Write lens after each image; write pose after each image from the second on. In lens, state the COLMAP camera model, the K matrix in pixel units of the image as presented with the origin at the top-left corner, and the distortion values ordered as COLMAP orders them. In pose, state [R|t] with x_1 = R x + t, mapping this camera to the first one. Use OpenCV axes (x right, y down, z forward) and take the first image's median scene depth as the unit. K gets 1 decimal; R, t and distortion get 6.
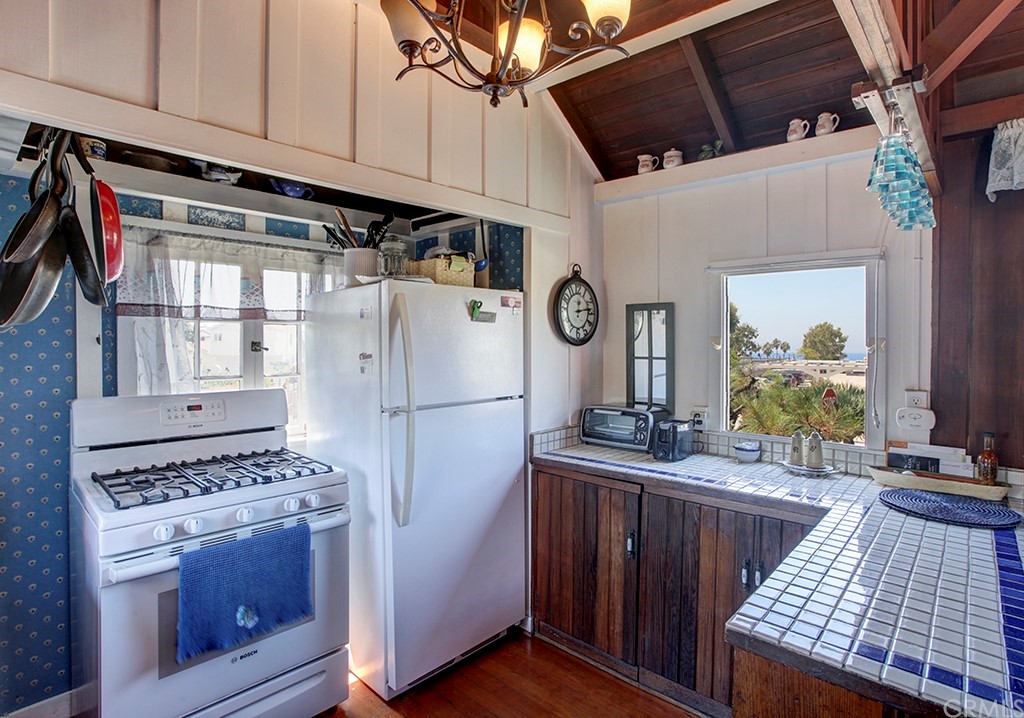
lens RADIAL K [[525.5, 0, 552.9], [0, 525.5, 344.4], [0, 0, 1]] dist [-0.021696, 0.000812]
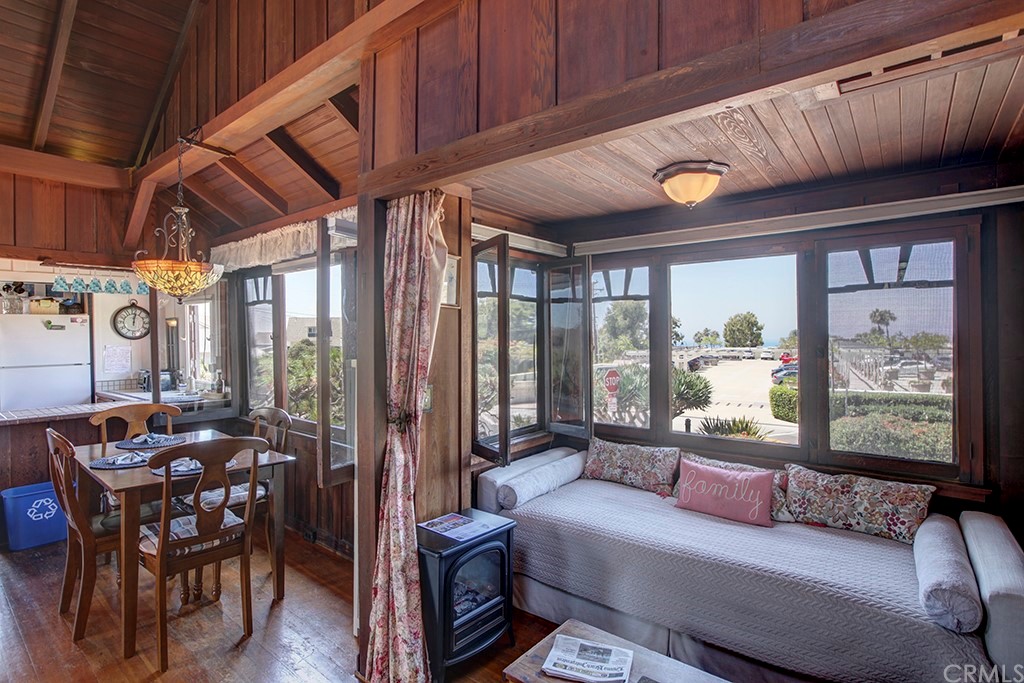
lens RADIAL K [[503.8, 0, 512.0], [0, 503.8, 341.5], [0, 0, 1]] dist [-0.047760, 0.019448]
pose [[0.999730, -0.017761, 0.015005, 1.661734], [0.017625, 0.999803, 0.009142, 0.020548], [-0.015164, -0.008875, 0.999846, -1.041239]]
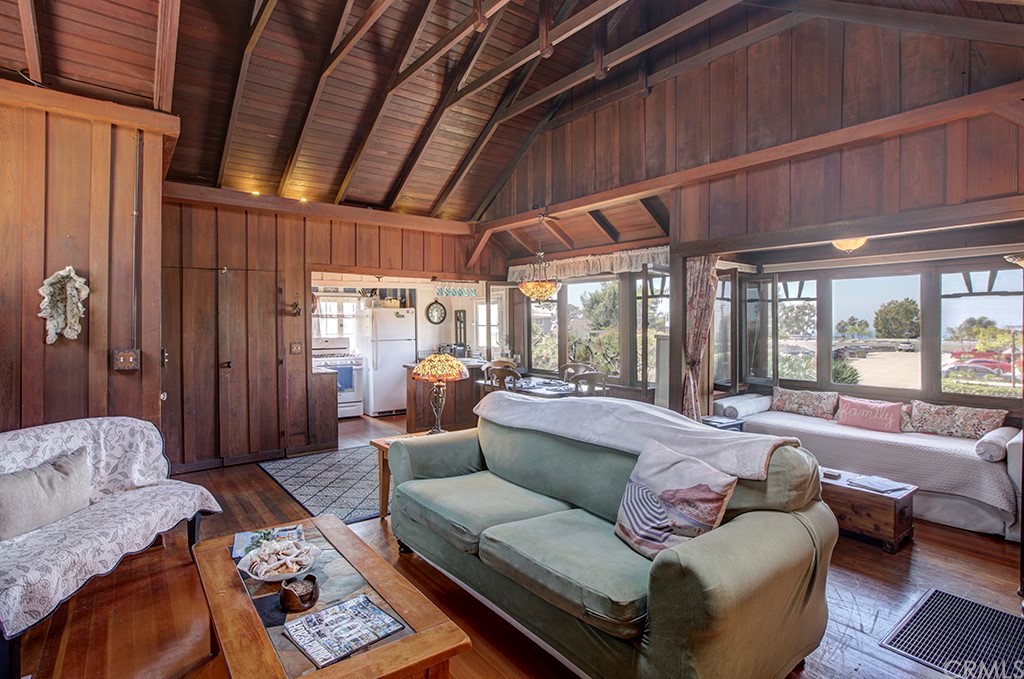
lens RADIAL K [[510.9, 0, 508.5], [0, 510.9, 329.4], [0, 0, 1]] dist [-0.003241, 0.000695]
pose [[0.978650, -0.009510, -0.205315, 1.214407], [0.010933, 0.999923, 0.005796, 0.022509], [0.205244, -0.007917, 0.978679, -2.095601]]
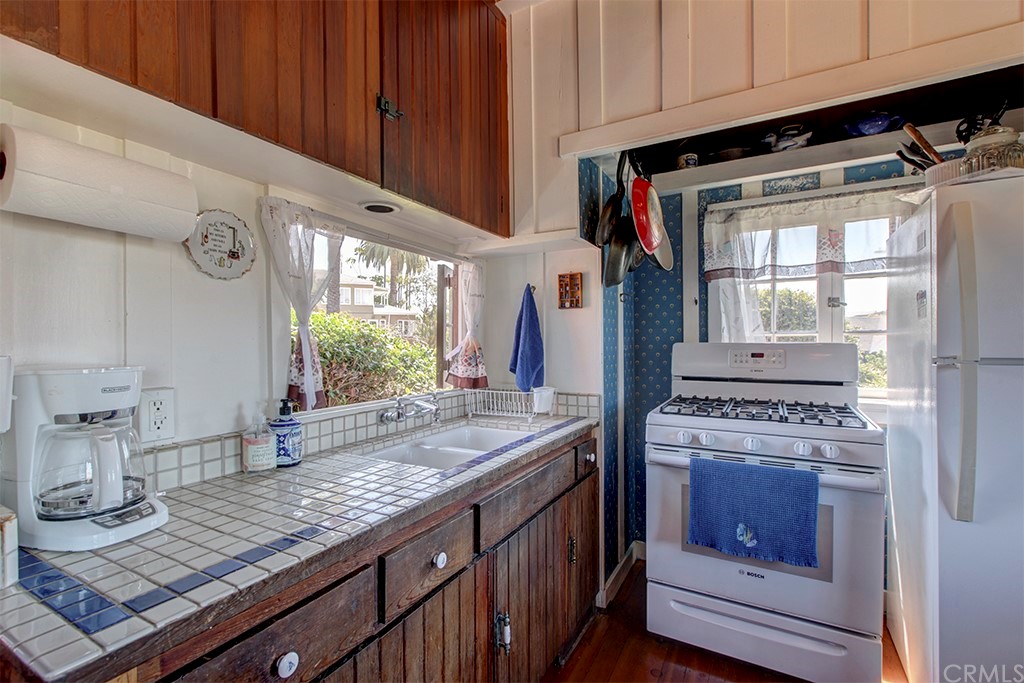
lens RADIAL K [[469.6, 0, 479.5], [0, 469.6, 344.2], [0, 0, 1]] dist [0.000977, 0.000132]
pose [[0.167145, 0.001943, -0.985930, 0.196621], [0.002519, 0.999994, 0.002398, 0.080353], [0.985929, -0.002884, 0.167139, 0.191075]]
